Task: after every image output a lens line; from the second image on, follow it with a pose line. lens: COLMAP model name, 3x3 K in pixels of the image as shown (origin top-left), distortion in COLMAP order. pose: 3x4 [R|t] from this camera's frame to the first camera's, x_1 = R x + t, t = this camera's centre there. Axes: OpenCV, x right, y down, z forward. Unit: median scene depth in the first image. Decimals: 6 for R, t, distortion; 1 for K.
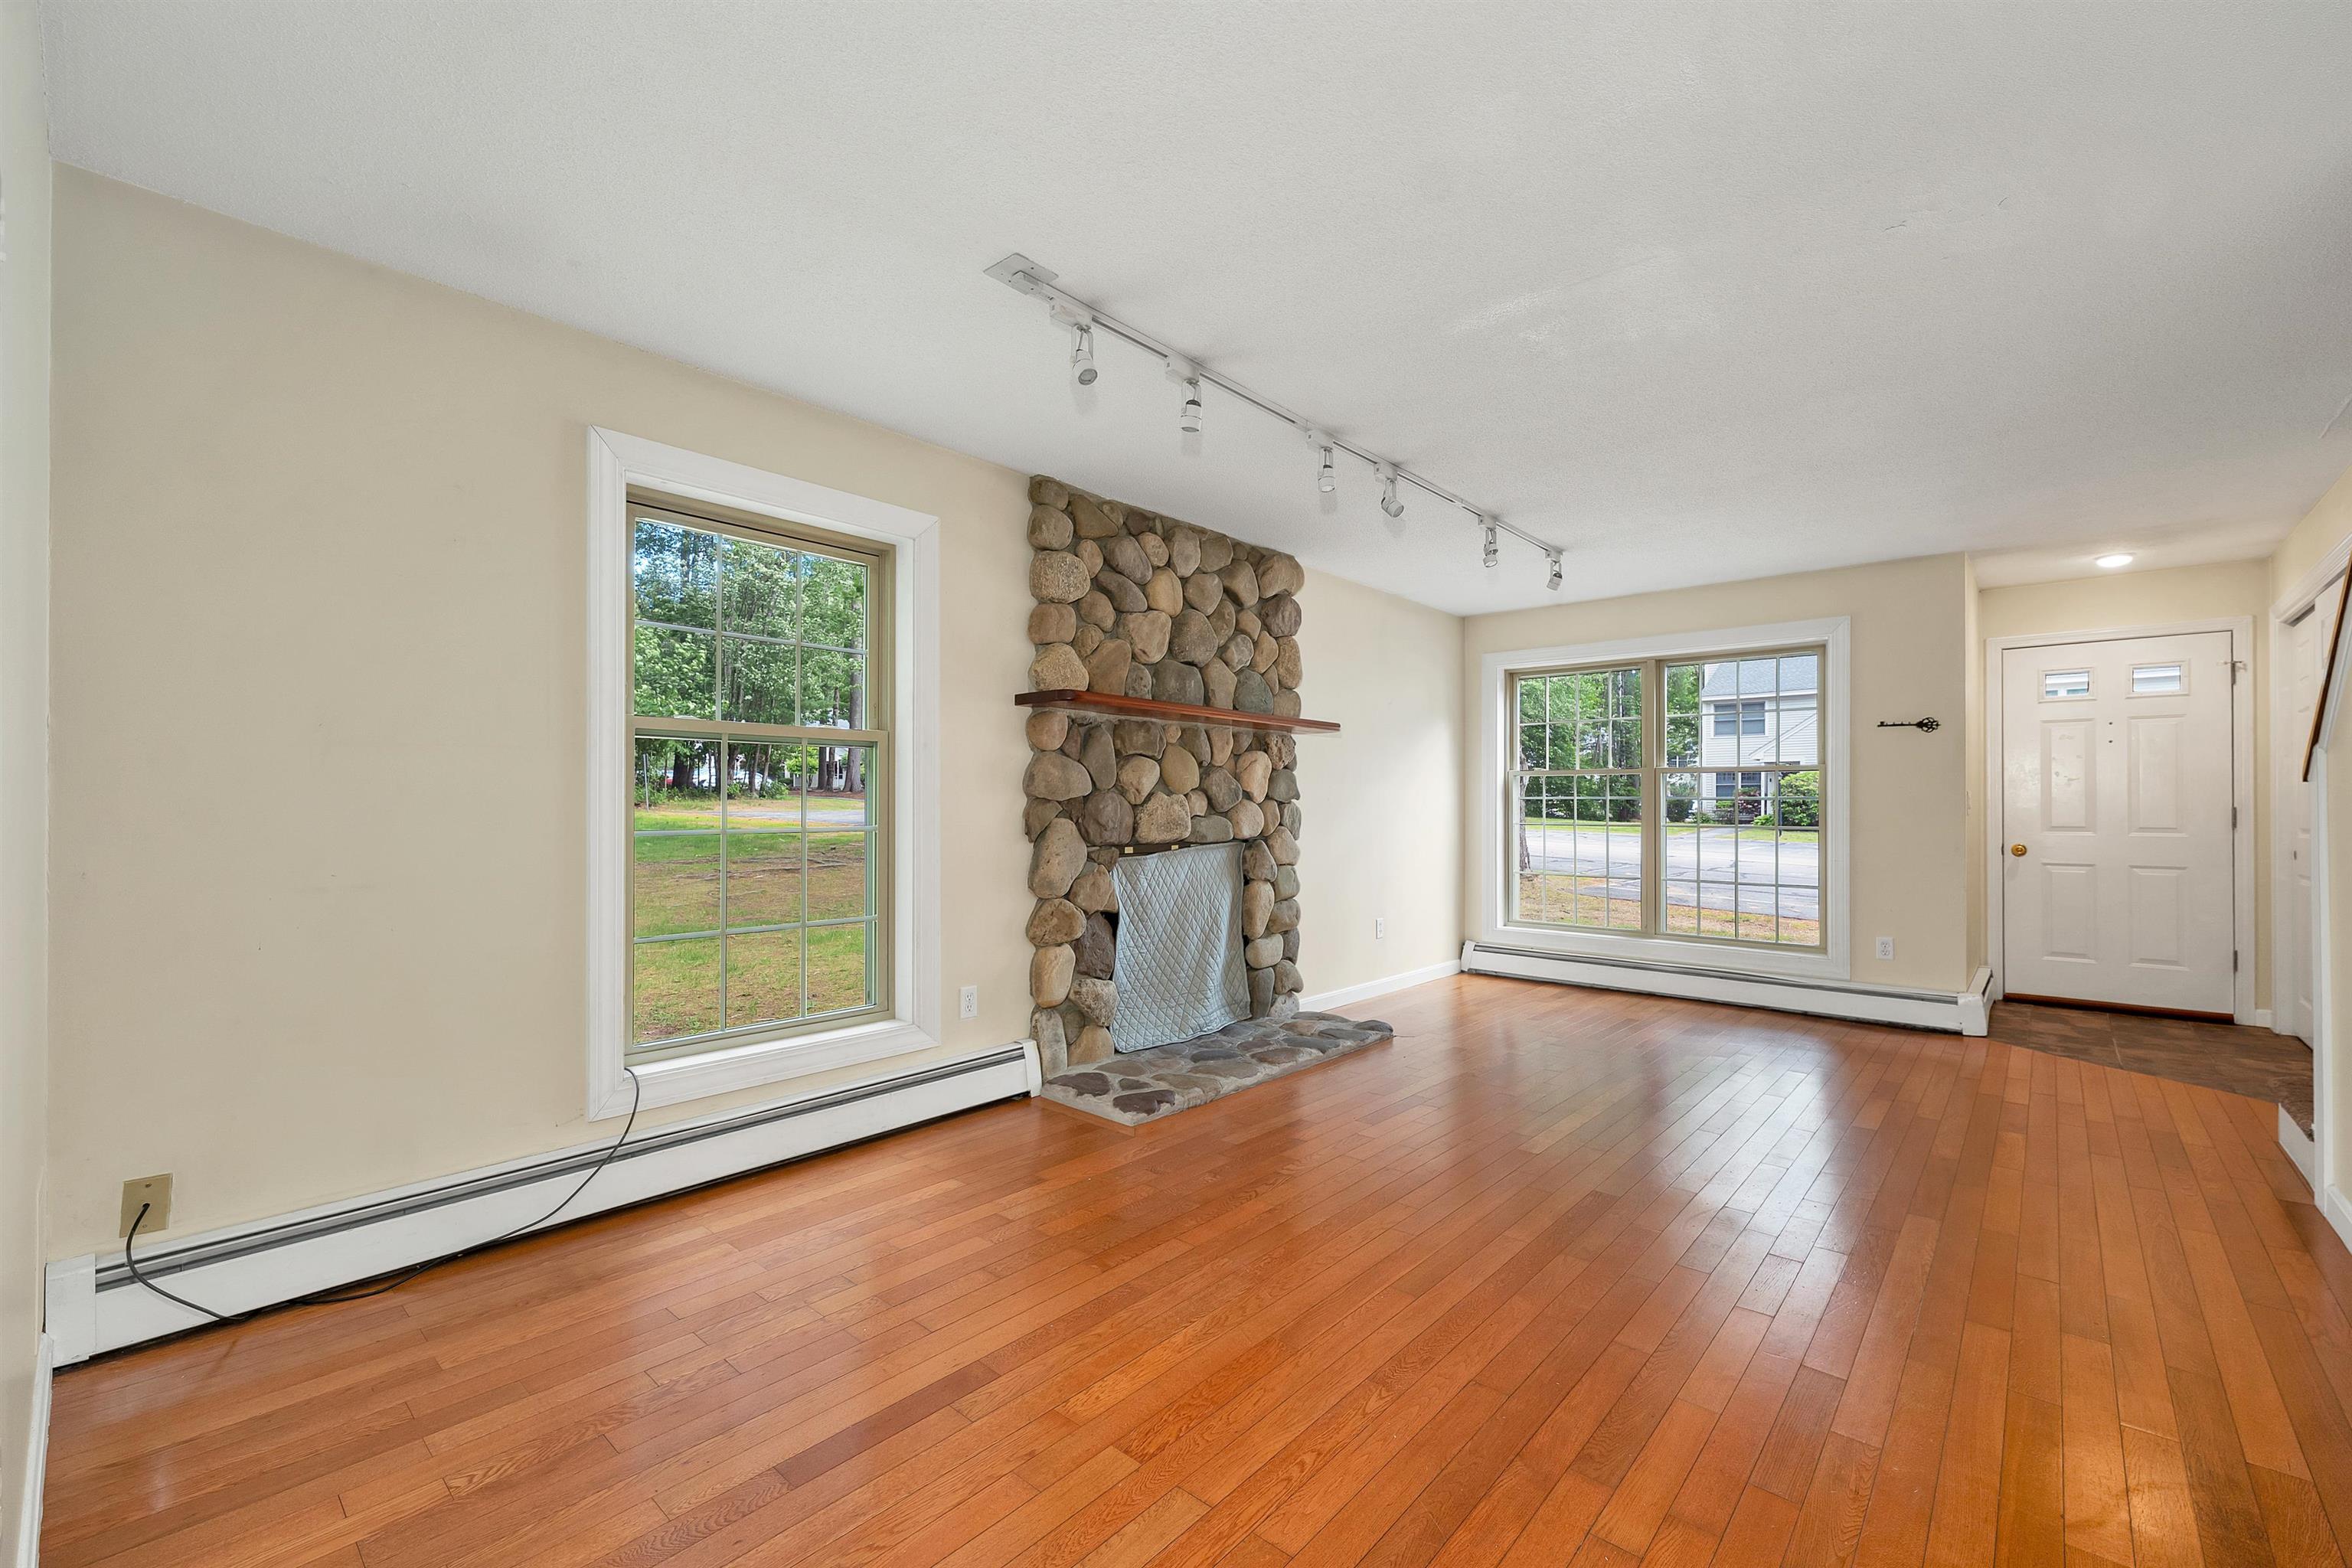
lens RADIAL K [[977.3, 0, 1155.0], [0, 977.3, 800.3], [0, 0, 1]] dist [0.003373, -0.001771]
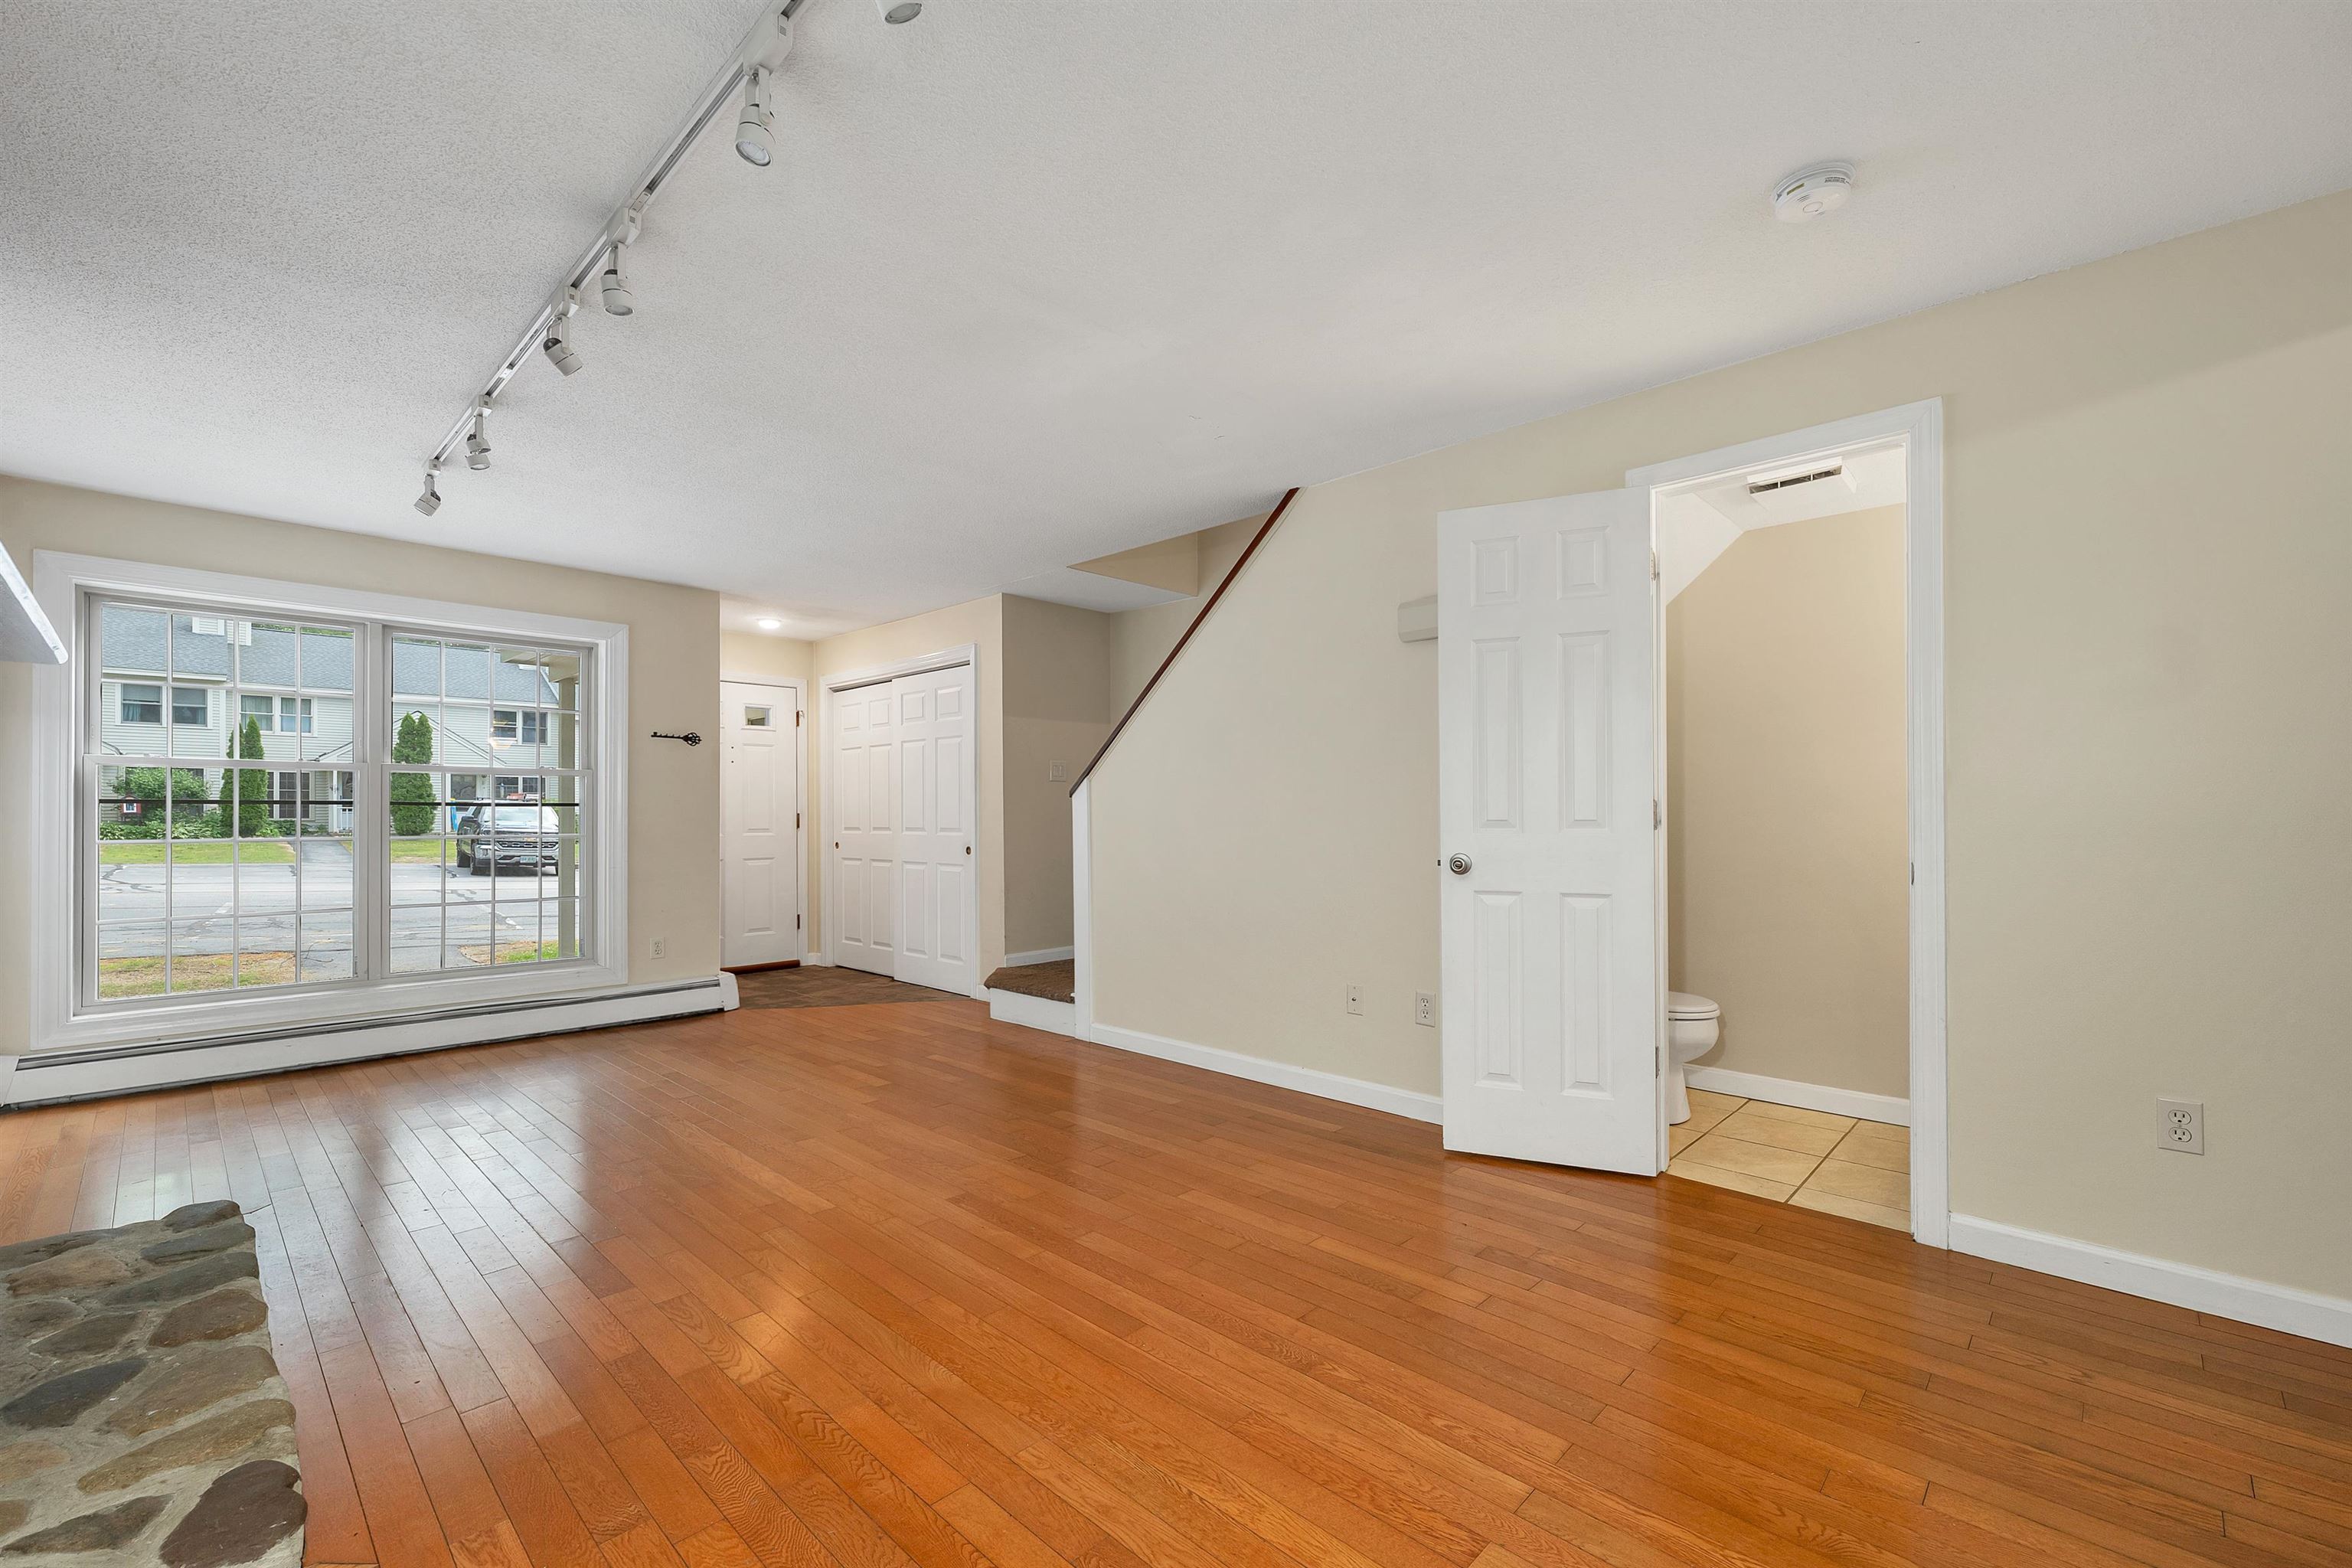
lens RADIAL K [[977.3, 0, 1191.7], [0, 977.3, 796.8], [0, 0, 1]] dist [0.003373, -0.001771]
pose [[0.012836, 0.015380, 0.999799, -0.302304], [0.000081, 0.999882, -0.015382, 0.005262], [-0.999918, 0.000278, 0.012833, 0.415650]]
